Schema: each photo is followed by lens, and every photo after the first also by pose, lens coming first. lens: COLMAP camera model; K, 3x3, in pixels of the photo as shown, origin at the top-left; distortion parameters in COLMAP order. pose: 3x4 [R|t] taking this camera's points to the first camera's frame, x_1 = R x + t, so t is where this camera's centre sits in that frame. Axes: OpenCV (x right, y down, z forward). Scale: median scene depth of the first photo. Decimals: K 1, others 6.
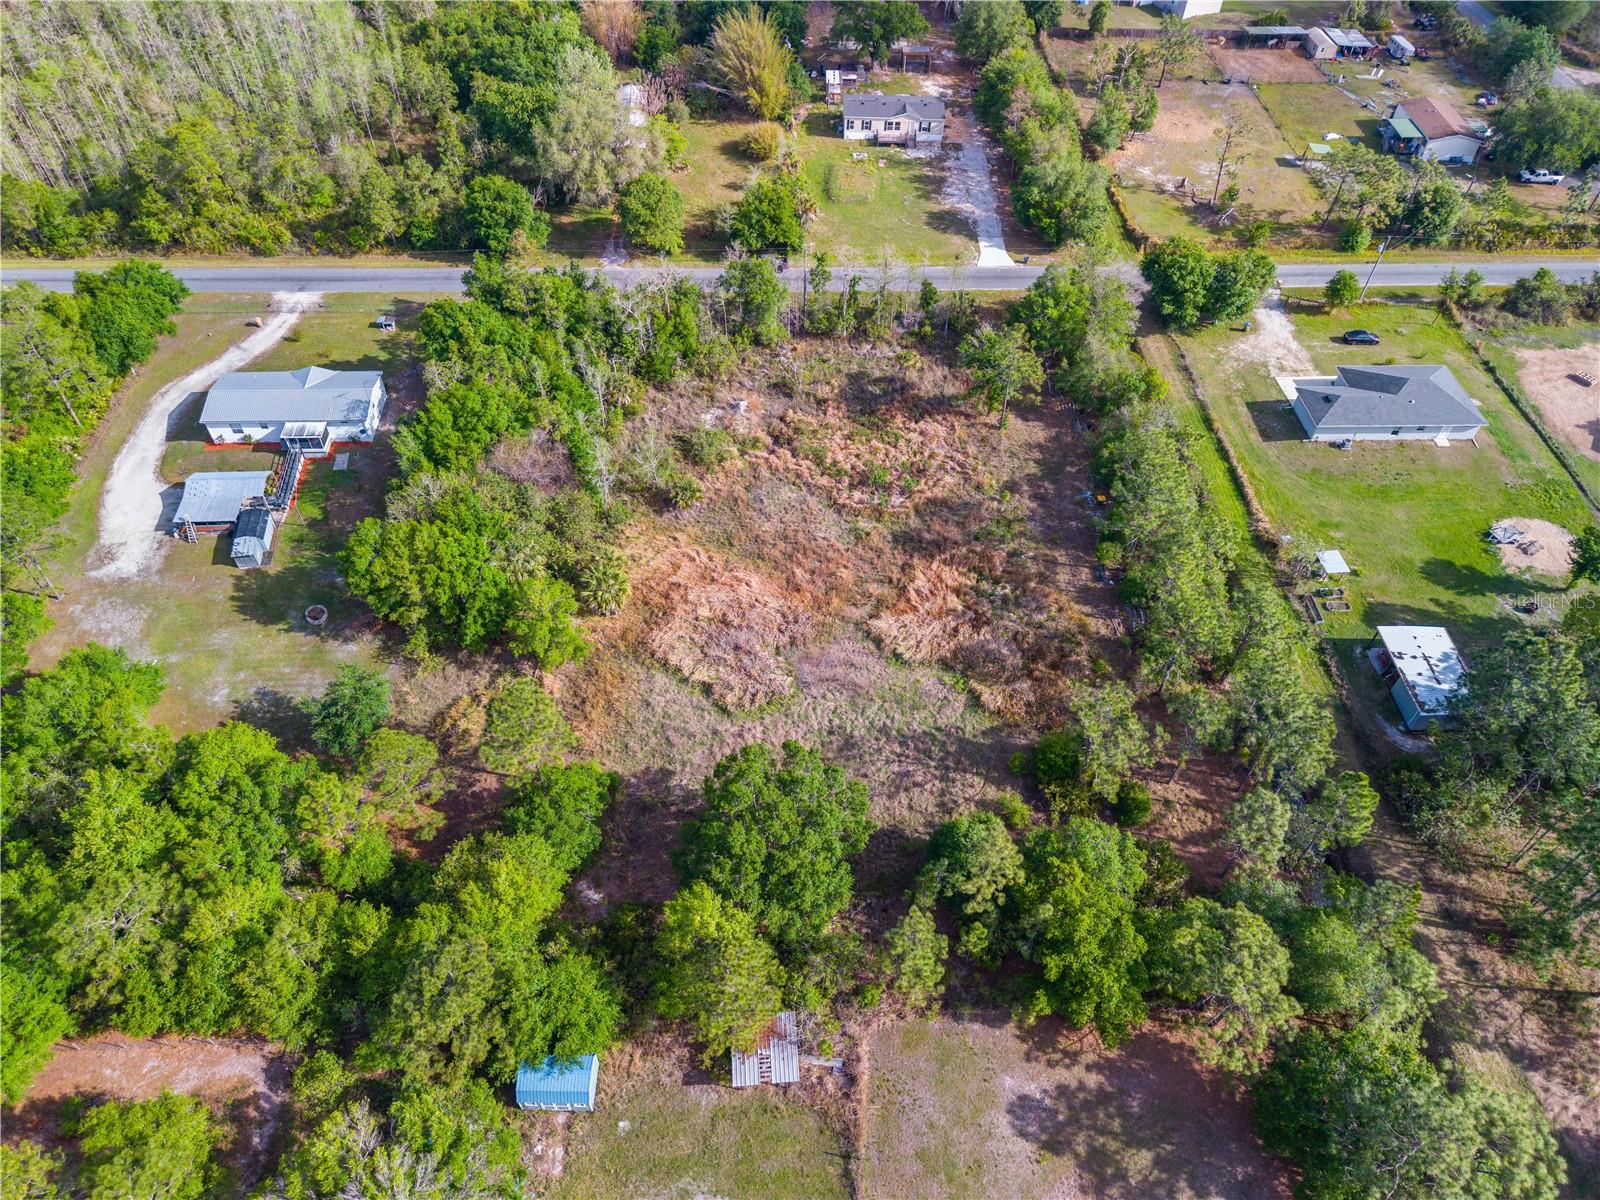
lens RADIAL K [[1069.7, 0, 799.0], [0, 1069.7, 595.9], [0, 0, 1]] dist [0.034291, -0.031601]
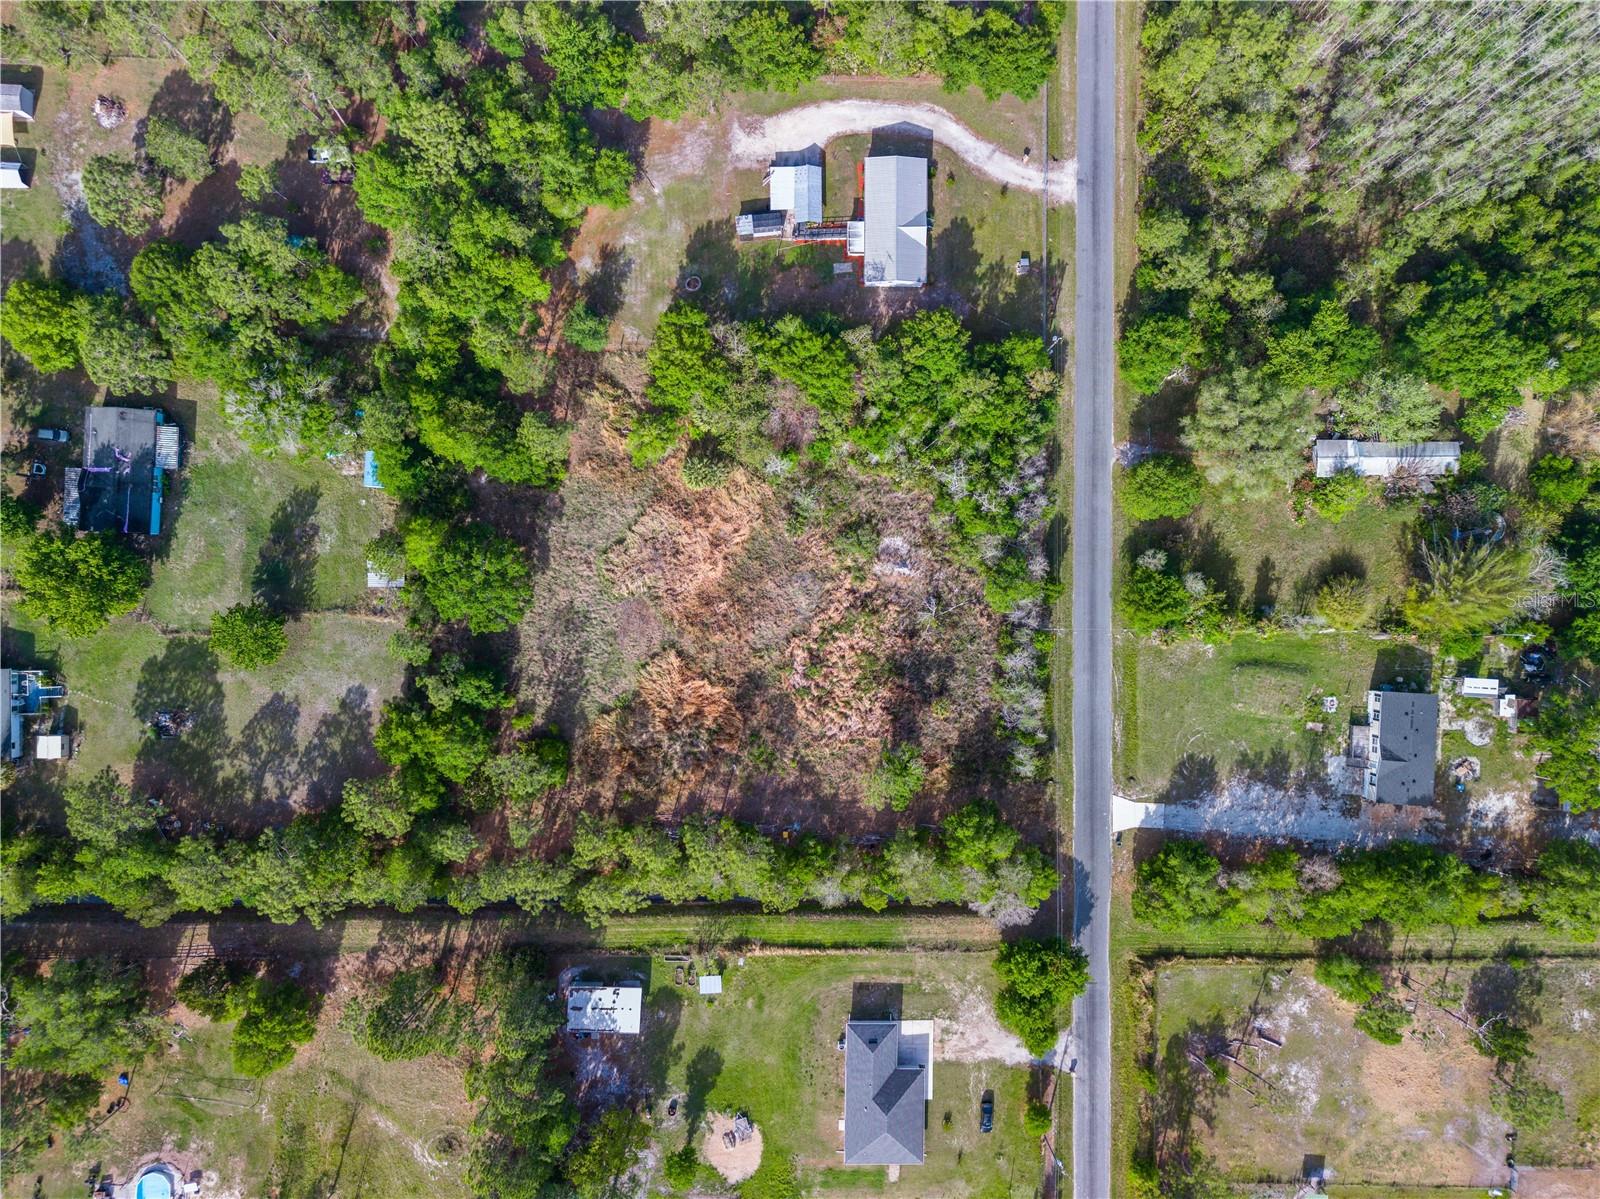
lens RADIAL K [[1092.9, 0, 800.7], [0, 1092.9, 591.5], [0, 0, 1]] dist [0.061351, -0.095091]
pose [[-0.053947, 0.998206, -0.025967, 0.012464], [-0.764181, -0.024533, 0.644535, -0.944173], [0.642742, 0.054614, 0.764134, -0.048244]]
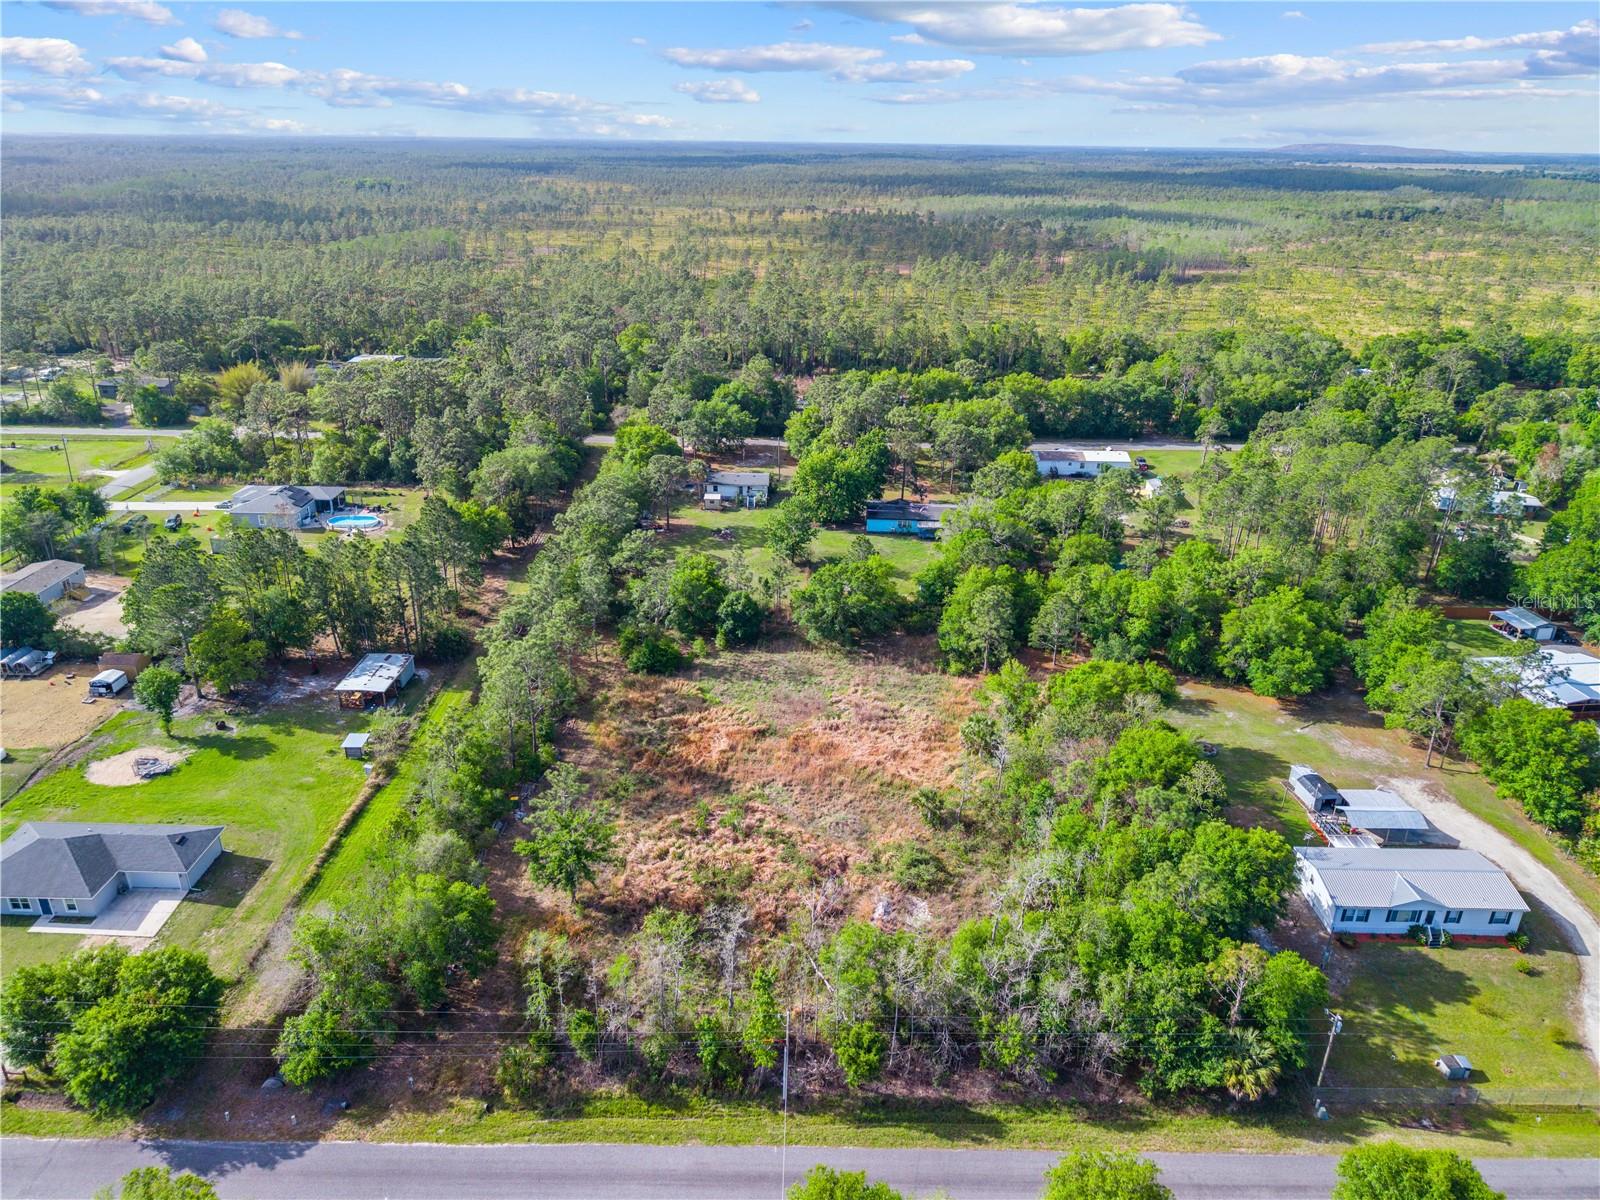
lens RADIAL K [[1069.7, 0, 799.0], [0, 1069.7, 595.9], [0, 0, 1]] dist [0.034291, -0.031601]
pose [[-0.997653, -0.057680, 0.036904, -0.009606], [0.016490, 0.320706, 0.947035, -1.058249], [-0.066461, 0.945421, -0.319002, 1.082553]]
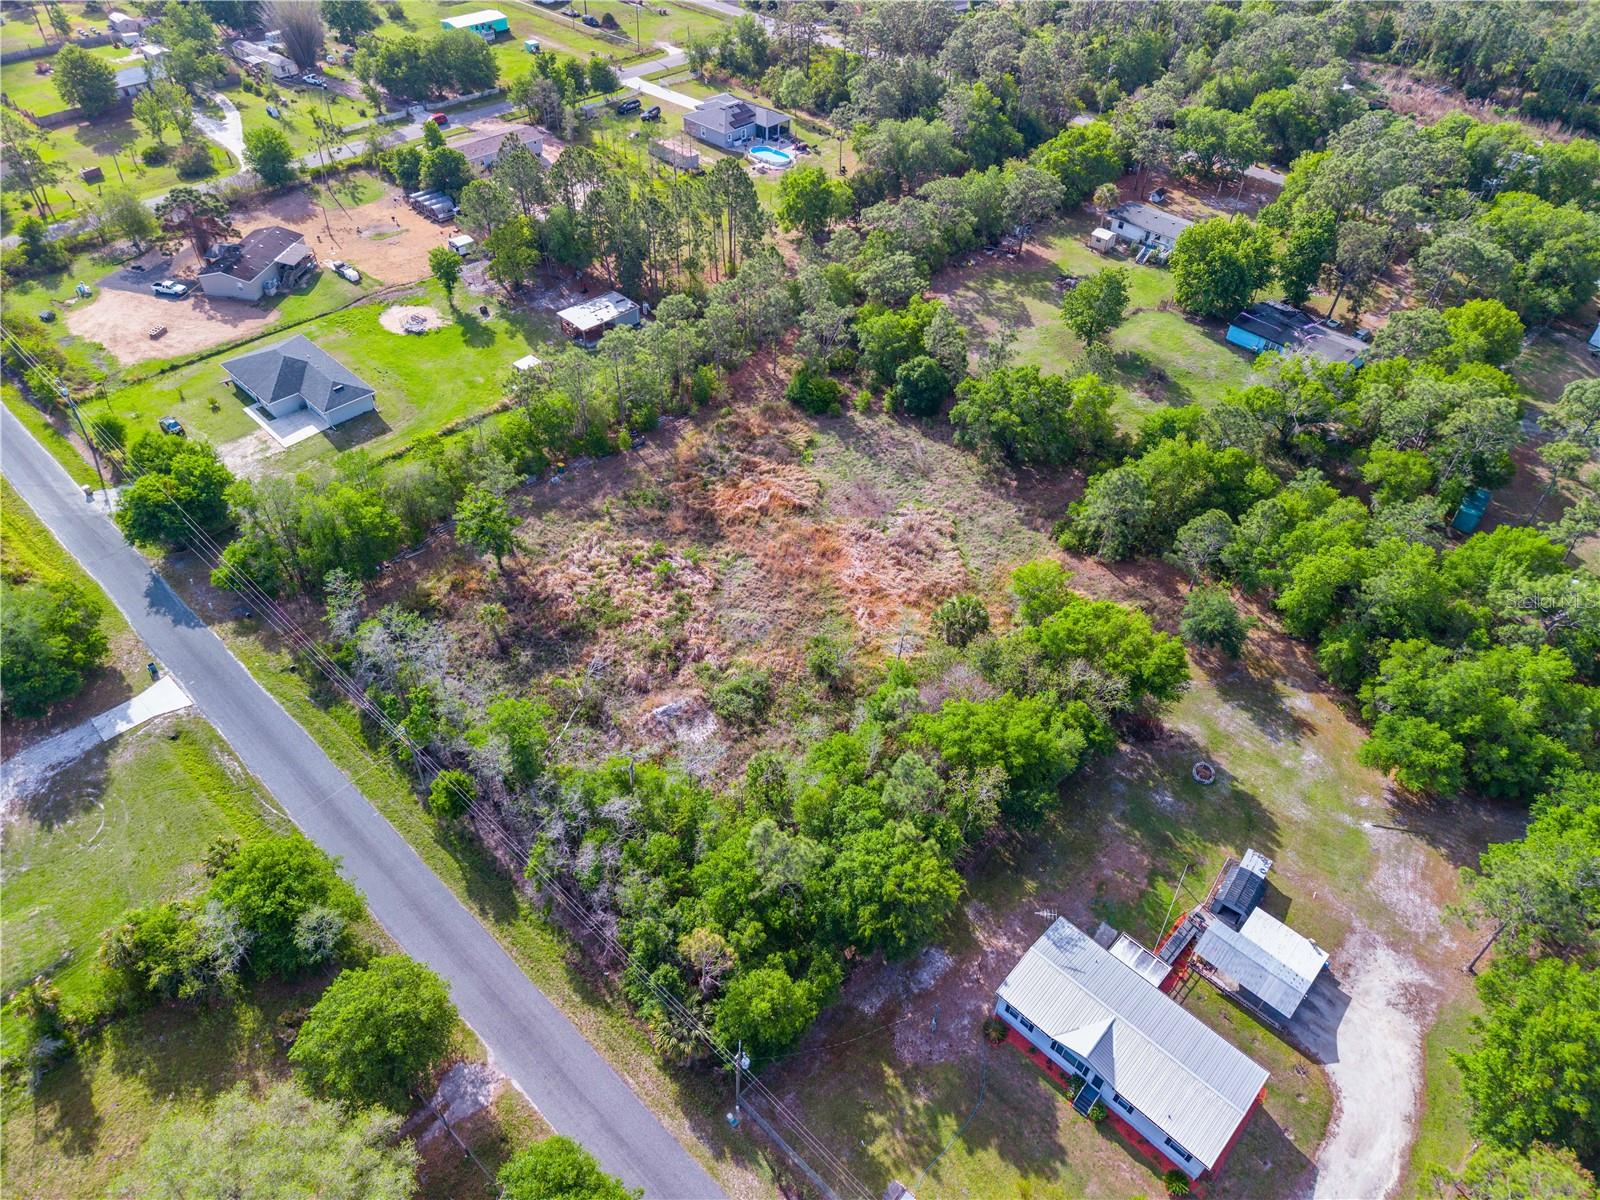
lens RADIAL K [[1069.7, 0, 799.0], [0, 1069.7, 595.9], [0, 0, 1]] dist [0.034291, -0.031601]
pose [[-0.687168, -0.526808, 0.500274, -0.514042], [0.511374, 0.138388, 0.848142, -0.872630], [-0.516040, 0.838643, 0.174300, 0.759764]]
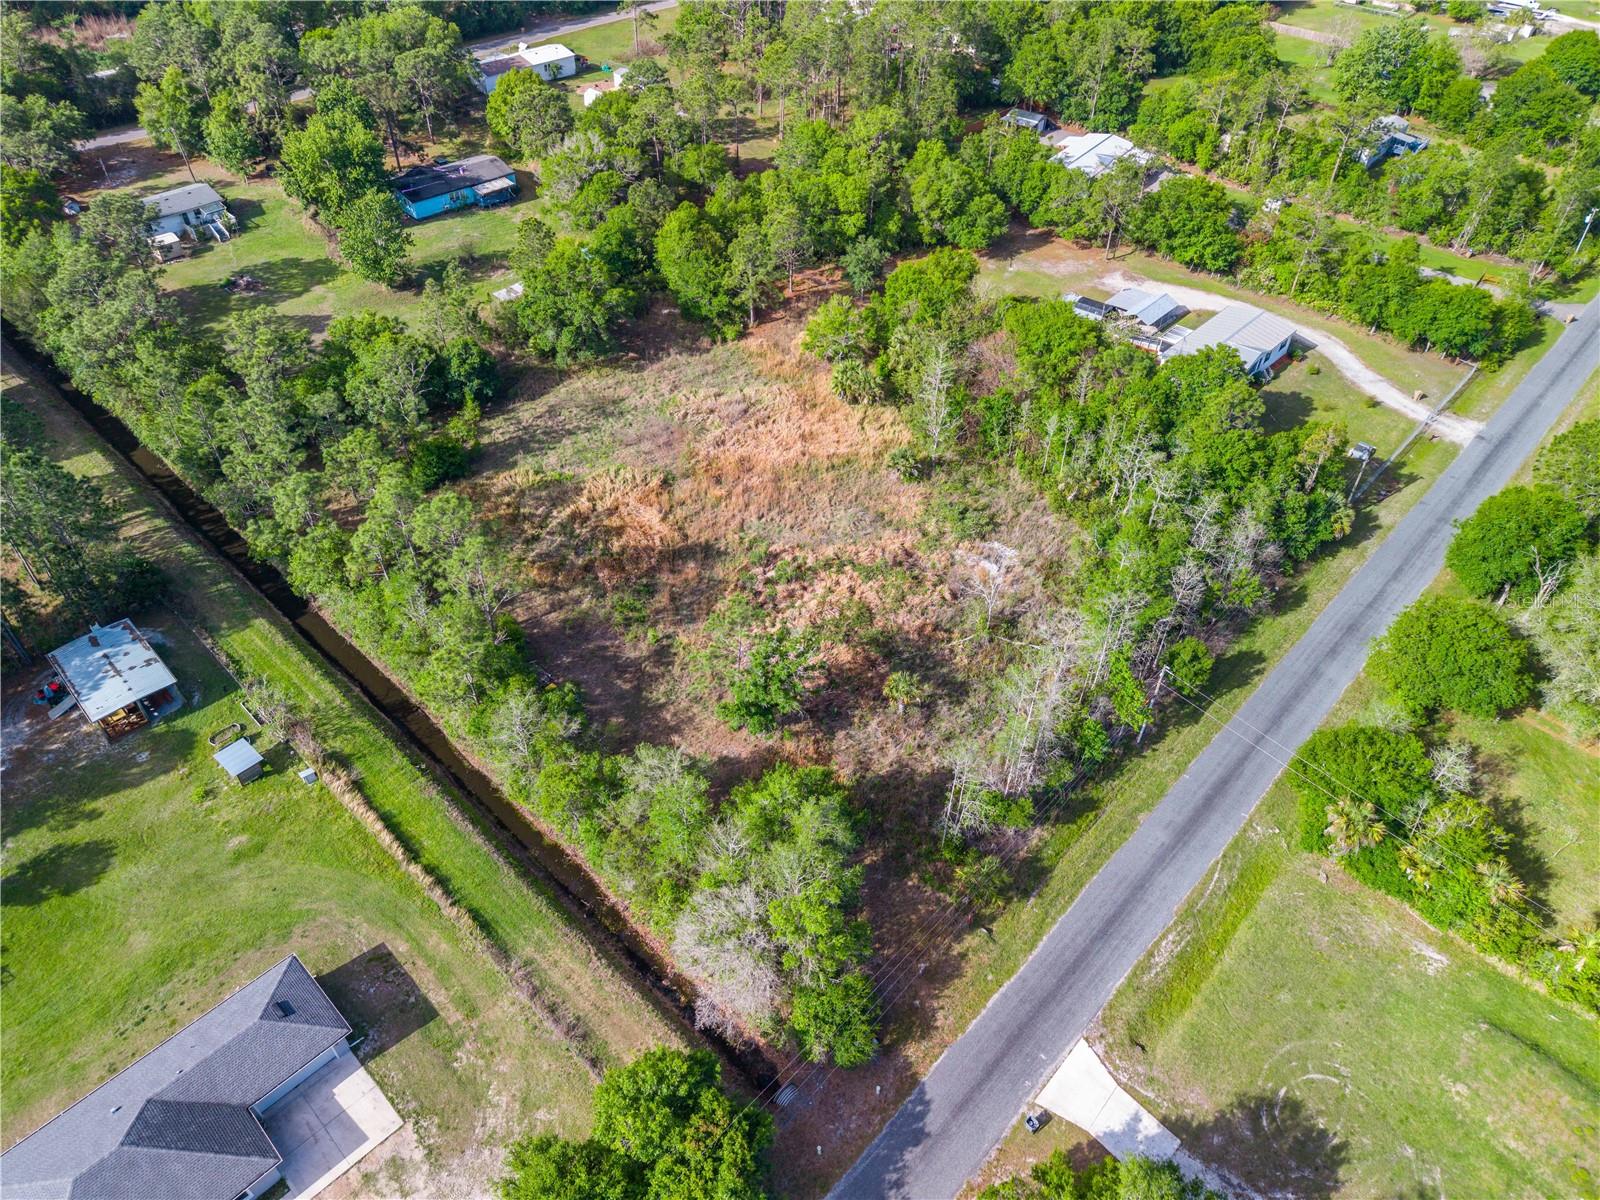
lens RADIAL K [[1069.7, 0, 799.0], [0, 1069.7, 595.9], [0, 0, 1]] dist [0.034291, -0.031601]
pose [[-0.721652, 0.438989, -0.535264, 0.515762], [-0.537948, 0.131029, 0.832733, -0.803507], [0.435696, 0.888887, 0.141595, 0.876970]]
